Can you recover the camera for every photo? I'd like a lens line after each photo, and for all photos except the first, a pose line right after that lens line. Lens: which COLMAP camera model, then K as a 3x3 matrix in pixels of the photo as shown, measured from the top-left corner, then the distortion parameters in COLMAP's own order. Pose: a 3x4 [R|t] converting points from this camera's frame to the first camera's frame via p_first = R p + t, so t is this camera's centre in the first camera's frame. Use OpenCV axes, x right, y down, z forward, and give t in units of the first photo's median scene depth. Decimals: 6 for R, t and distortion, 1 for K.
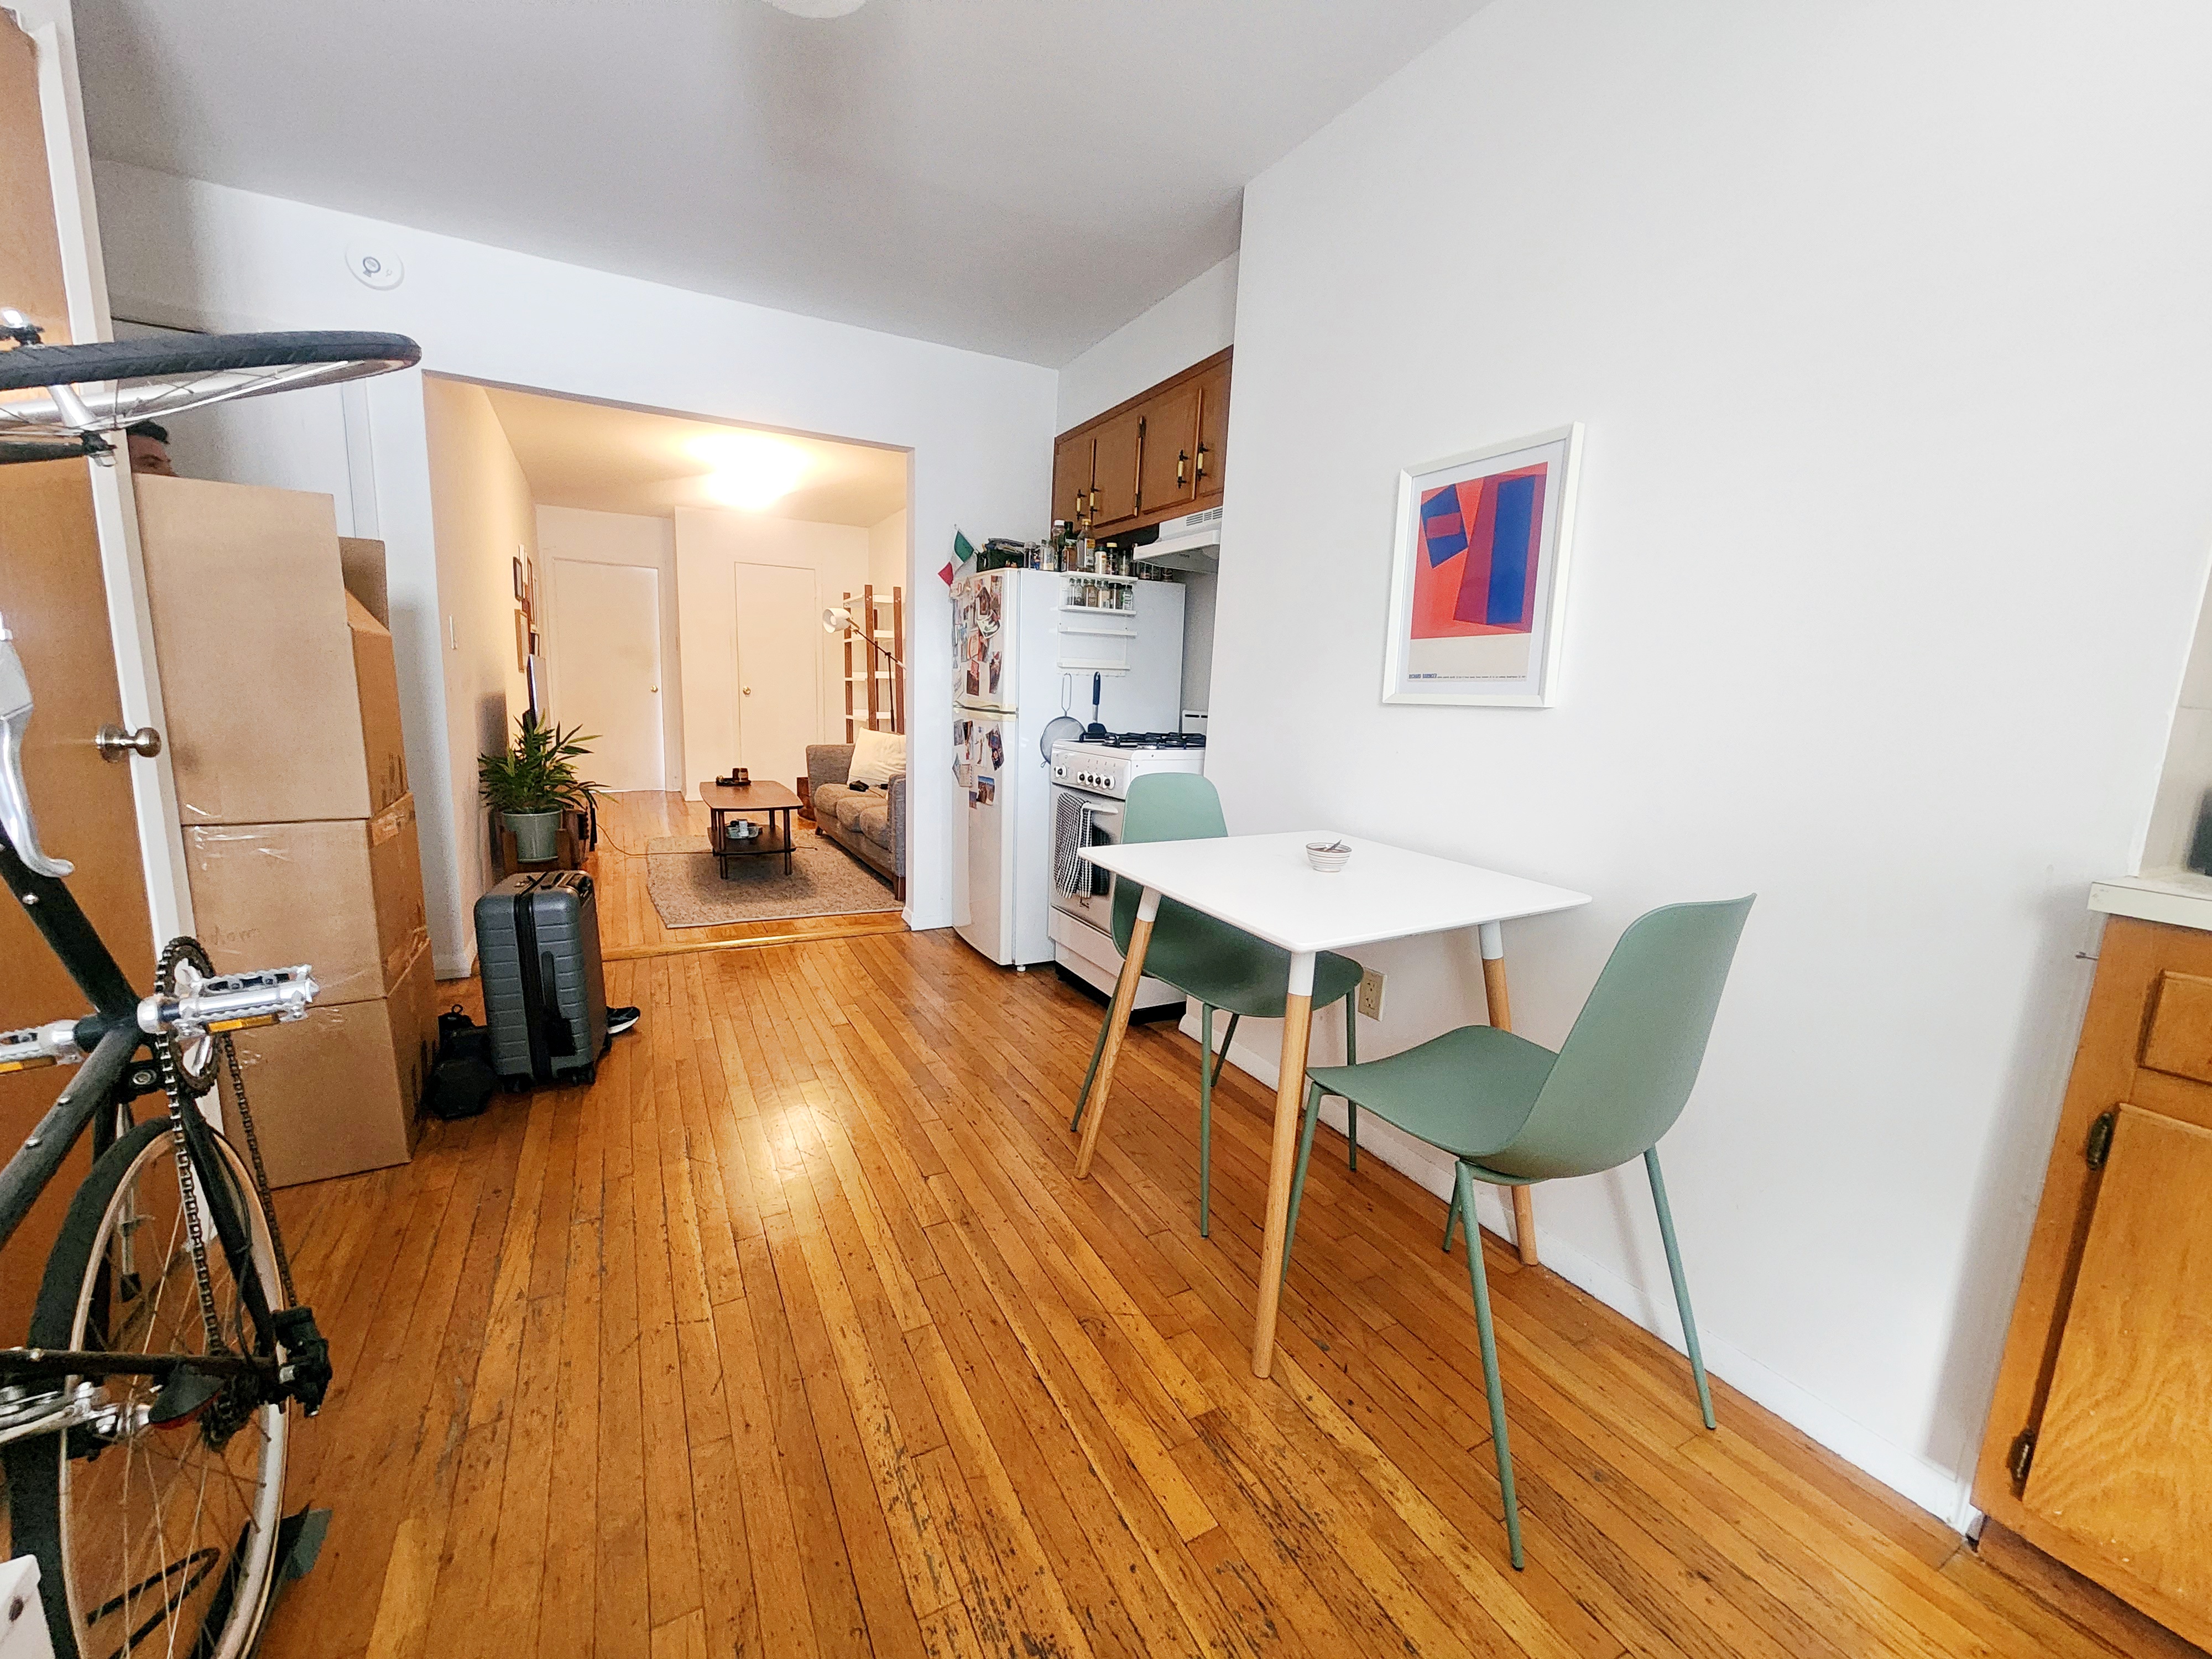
lens RADIAL K [[889.8, 0, 1110.4], [0, 889.8, 835.2], [0, 0, 1]] dist [0.000012, 0.000085]
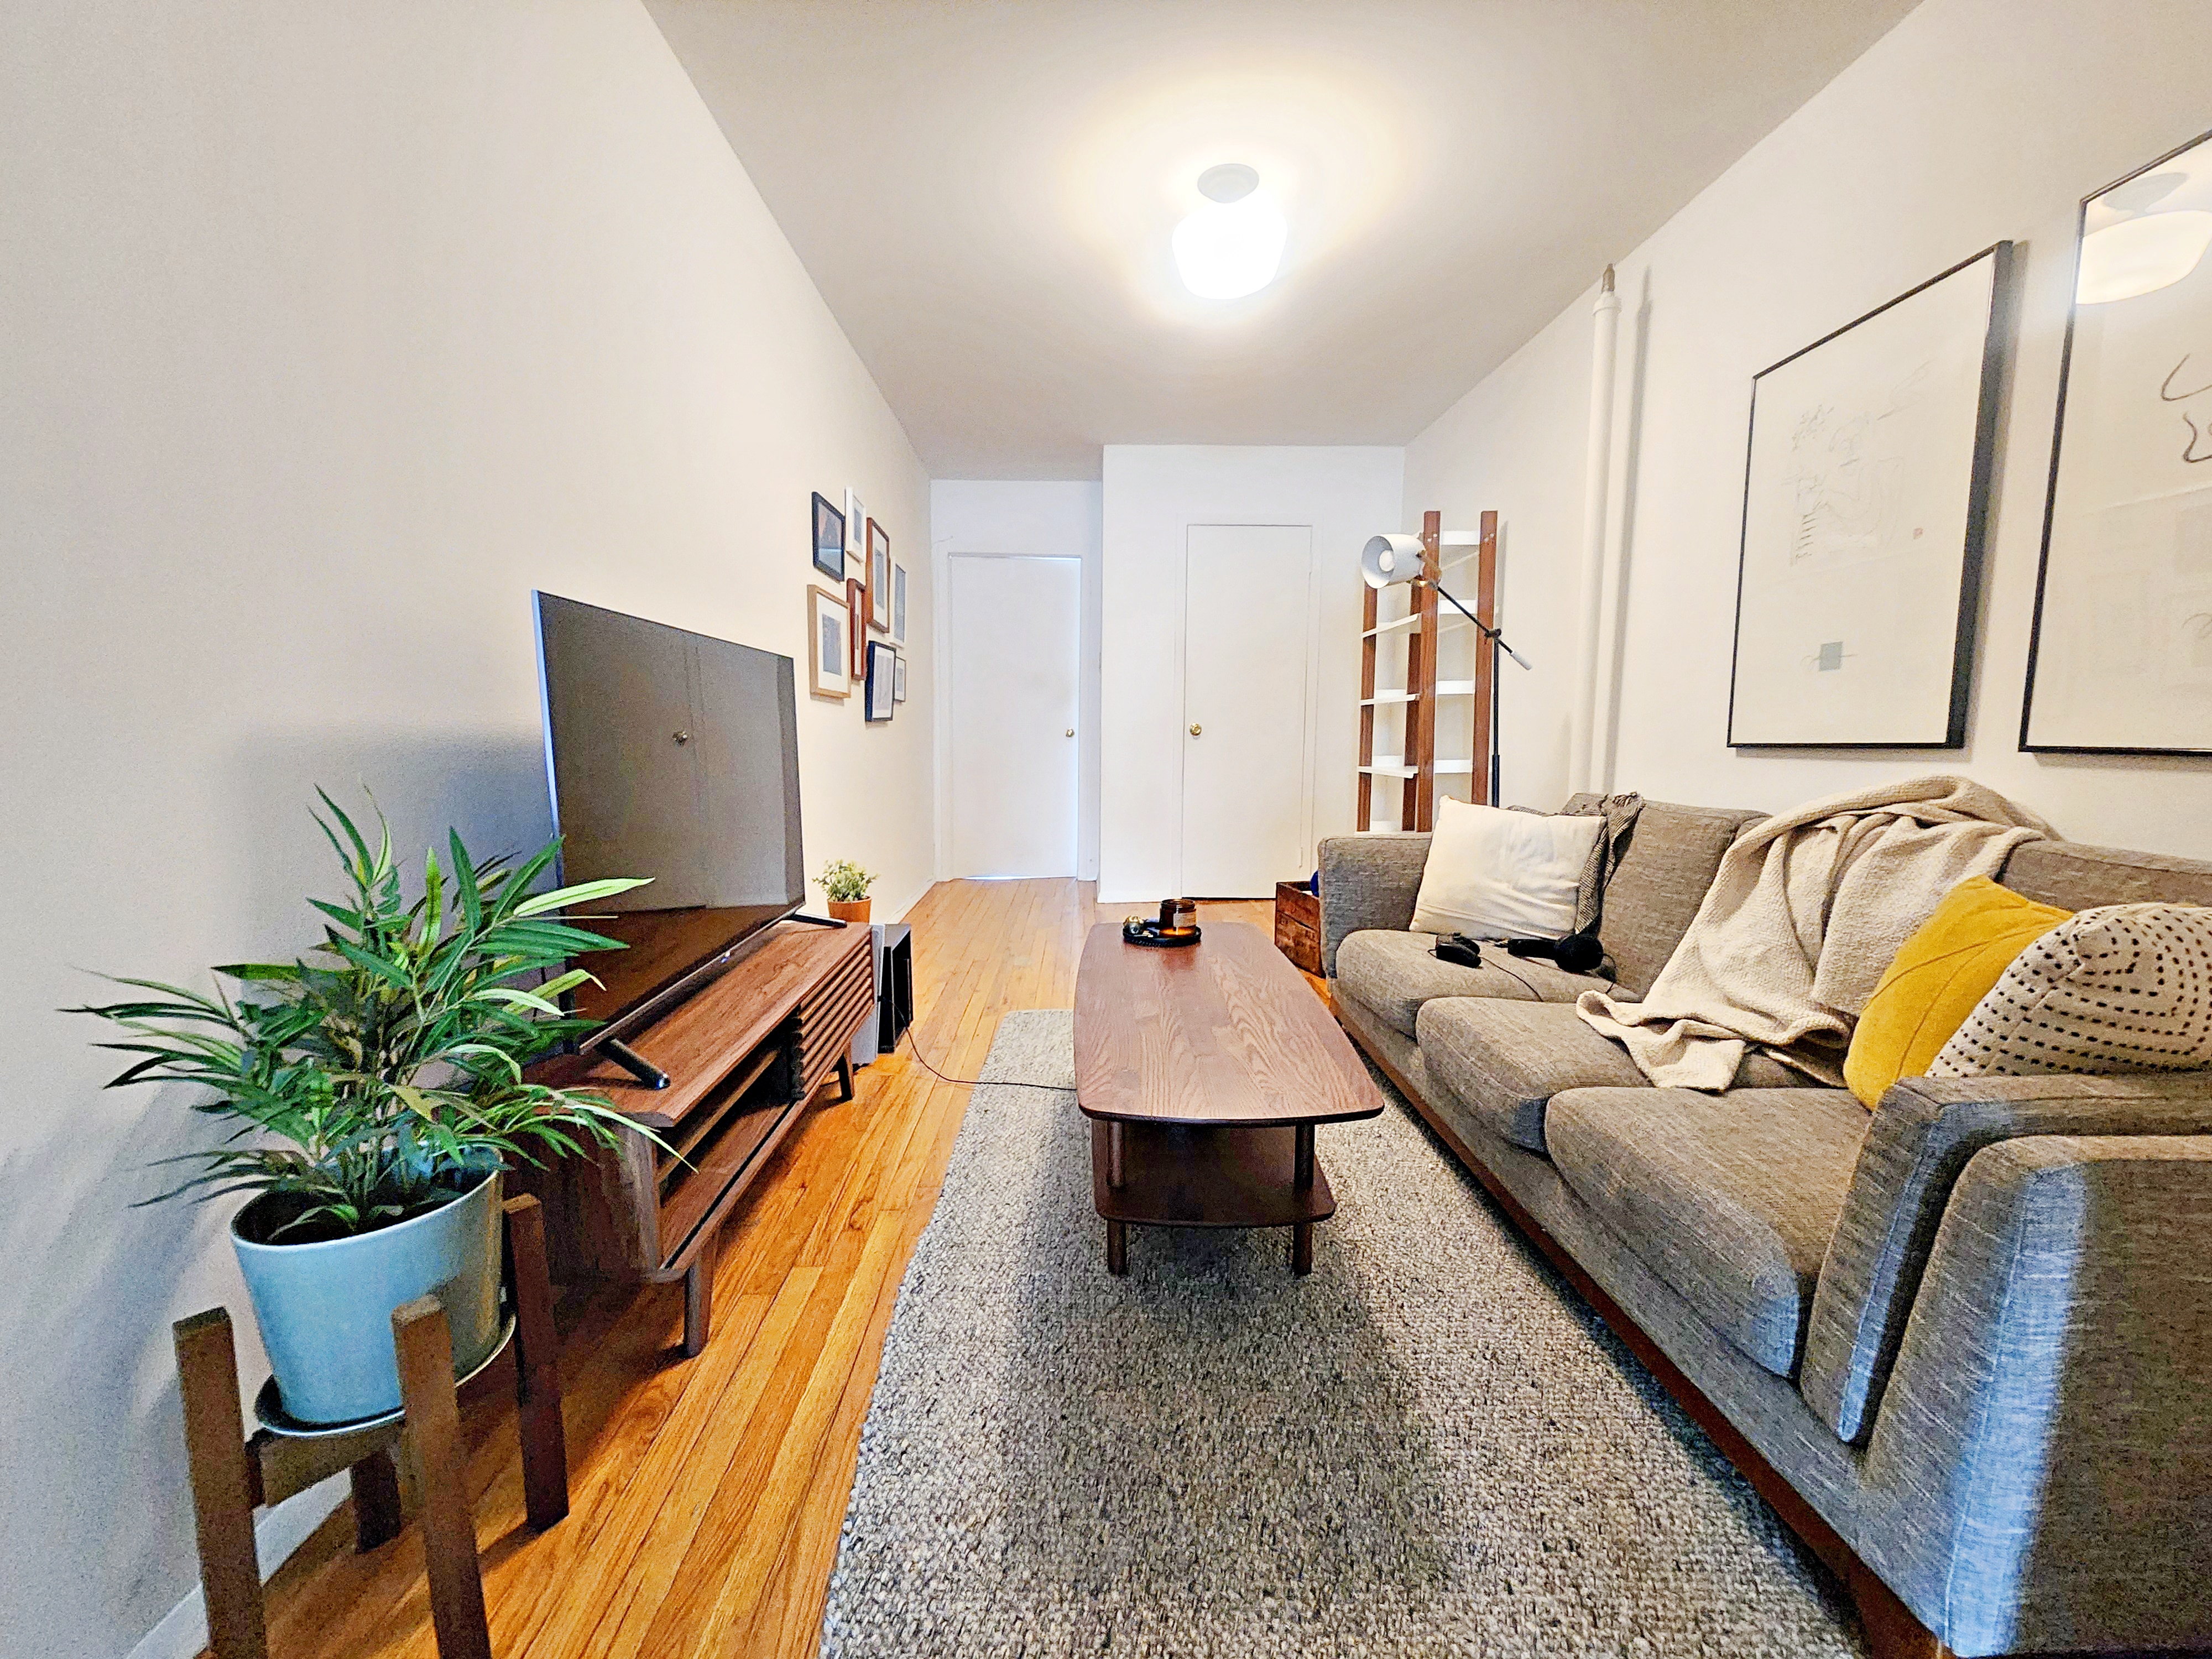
lens RADIAL K [[889.8, 0, 1110.4], [0, 889.8, 835.2], [0, 0, 1]] dist [0.000012, 0.000085]
pose [[0.890871, 0.021703, -0.453737, -0.200017], [-0.048740, 0.997659, -0.047977, -0.064613], [0.451633, 0.064856, 0.889843, 0.477922]]
